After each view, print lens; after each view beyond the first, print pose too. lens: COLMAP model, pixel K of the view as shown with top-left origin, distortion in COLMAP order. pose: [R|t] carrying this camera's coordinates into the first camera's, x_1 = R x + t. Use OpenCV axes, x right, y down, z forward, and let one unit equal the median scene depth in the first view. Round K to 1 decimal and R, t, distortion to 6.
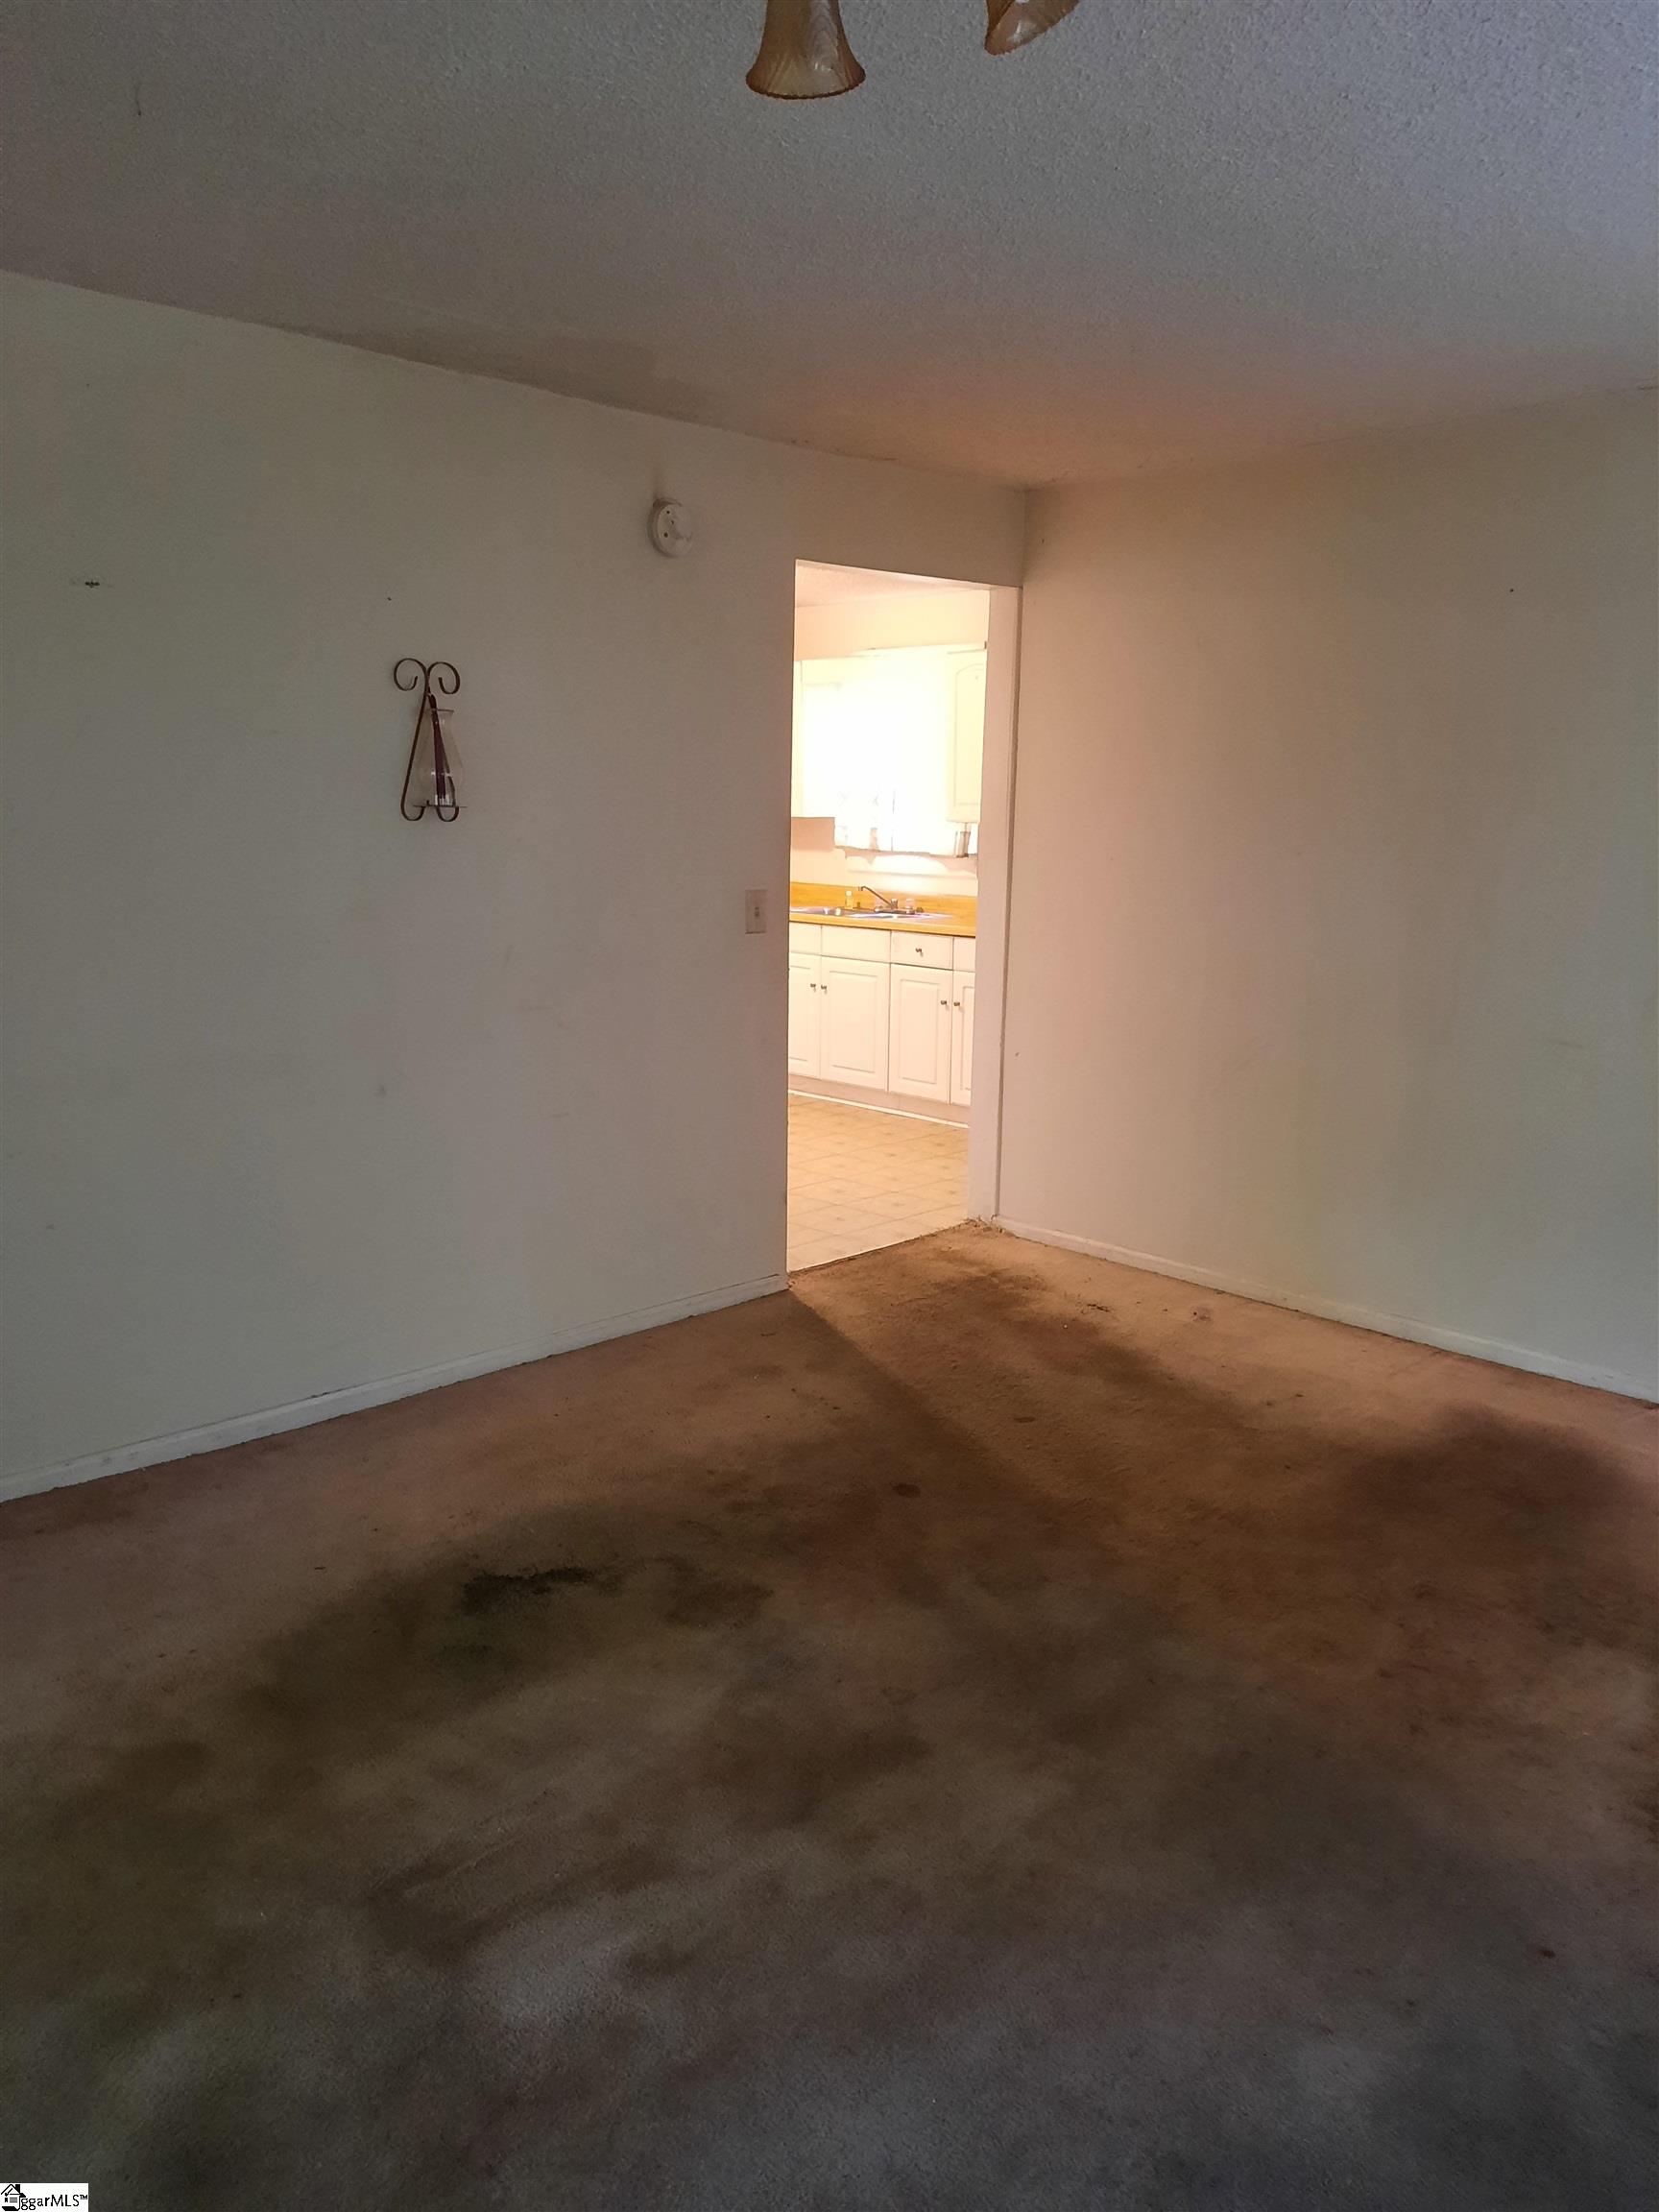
lens RADIAL K [[1610.2, 0, 825.1], [0, 1610.2, 1108.0], [0, 0, 1]] dist [0.000595, 0.000979]
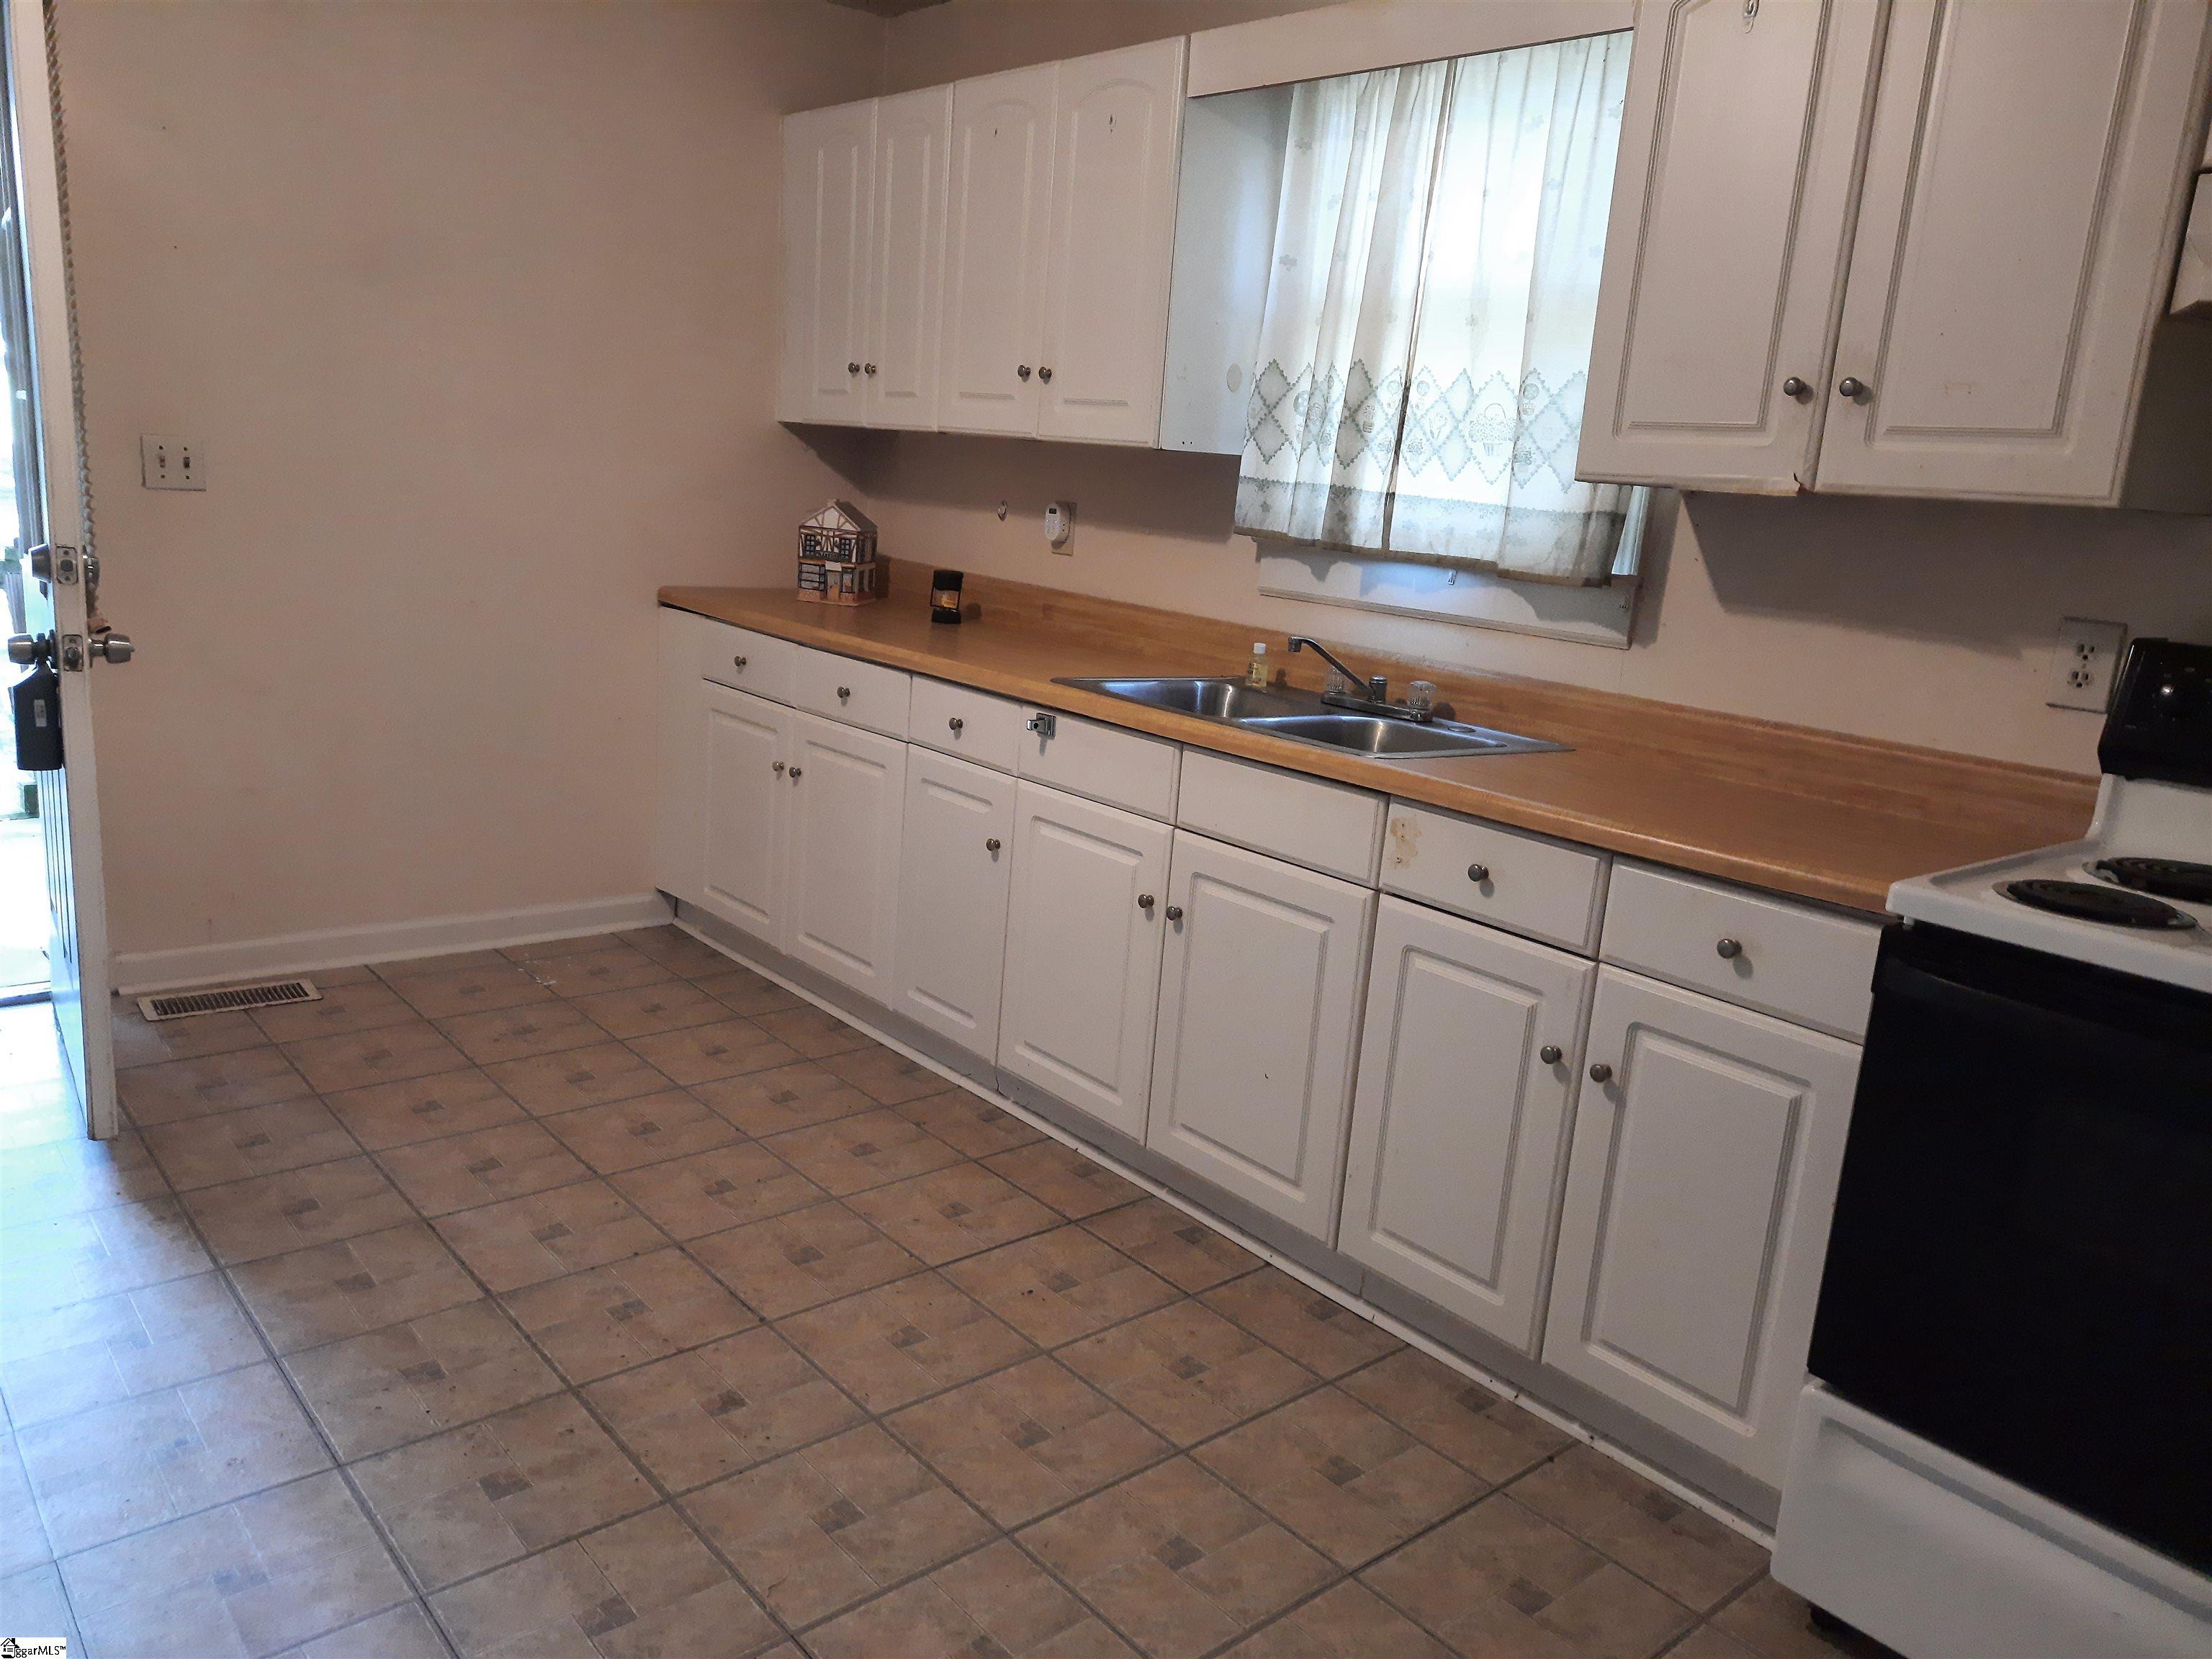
lens RADIAL K [[1610.2, 0, 1110.8], [0, 1610.2, 829.8], [0, 0, 1]] dist [0.000595, 0.000979]
pose [[0.995447, 0.084601, -0.043917, -0.000778], [-0.083678, 0.996240, 0.022451, -0.098125], [0.045651, -0.018674, 0.998783, 0.620928]]
